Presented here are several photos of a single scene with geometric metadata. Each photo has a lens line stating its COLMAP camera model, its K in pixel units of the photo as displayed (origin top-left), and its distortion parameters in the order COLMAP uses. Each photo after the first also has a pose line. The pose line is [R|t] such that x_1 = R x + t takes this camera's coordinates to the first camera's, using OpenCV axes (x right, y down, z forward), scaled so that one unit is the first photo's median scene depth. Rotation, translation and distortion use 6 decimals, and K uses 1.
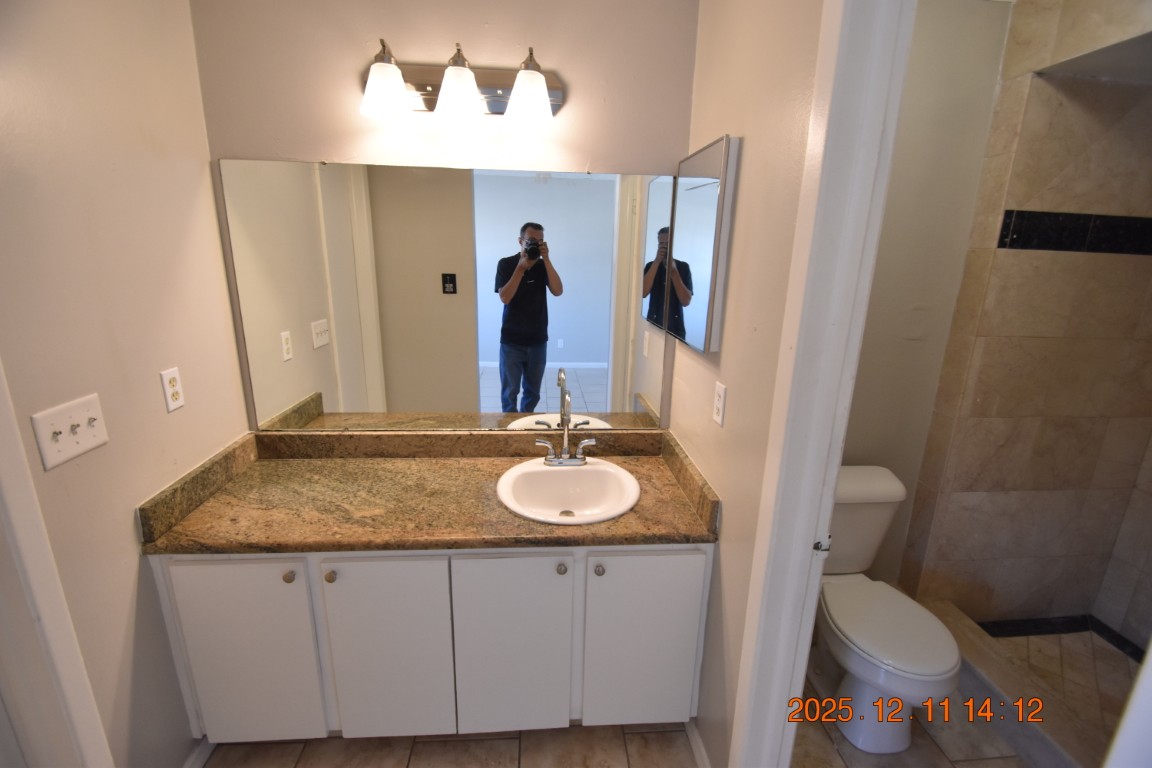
lens RADIAL K [[501.4, 0, 573.8], [0, 501.4, 389.2], [0, 0, 1]] dist [0.008960, -0.013023]
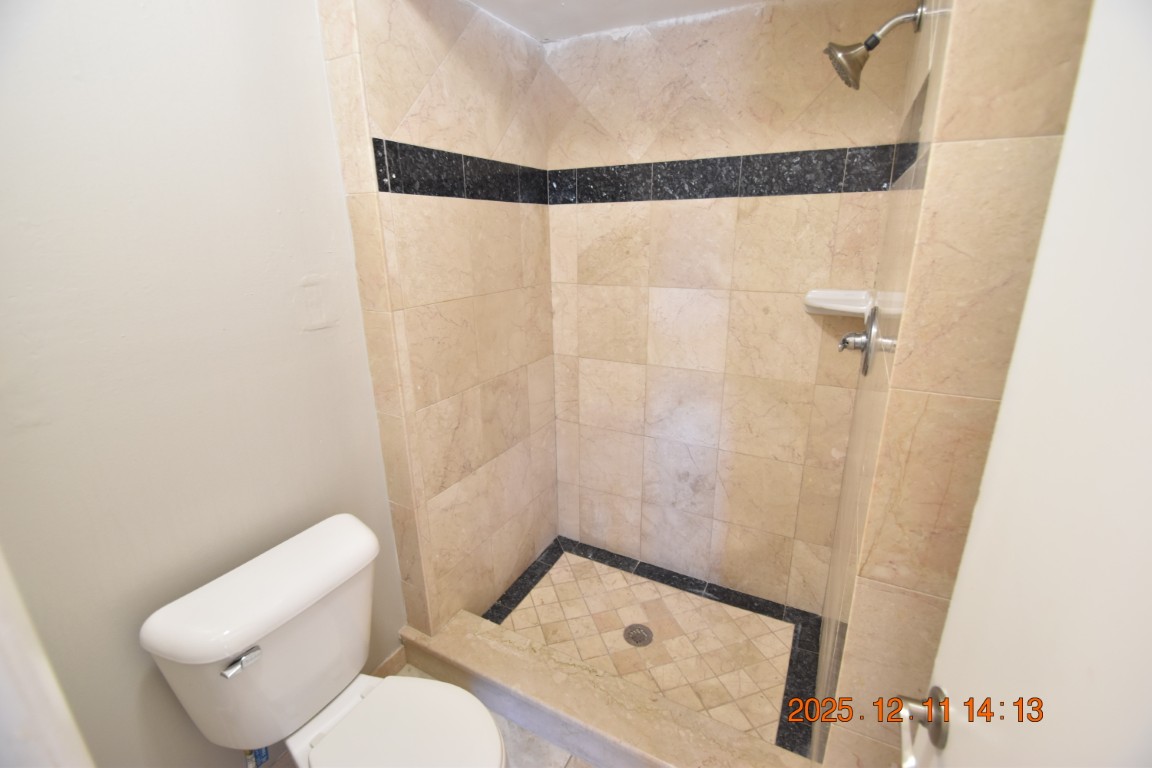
lens RADIAL K [[501.4, 0, 573.8], [0, 501.4, 389.2], [0, 0, 1]] dist [0.008960, -0.013023]
pose [[0.538253, -0.284498, 0.793313, 0.293674], [0.239152, 0.954167, 0.179922, -0.059931], [-0.808140, 0.092879, 0.581621, 0.323576]]
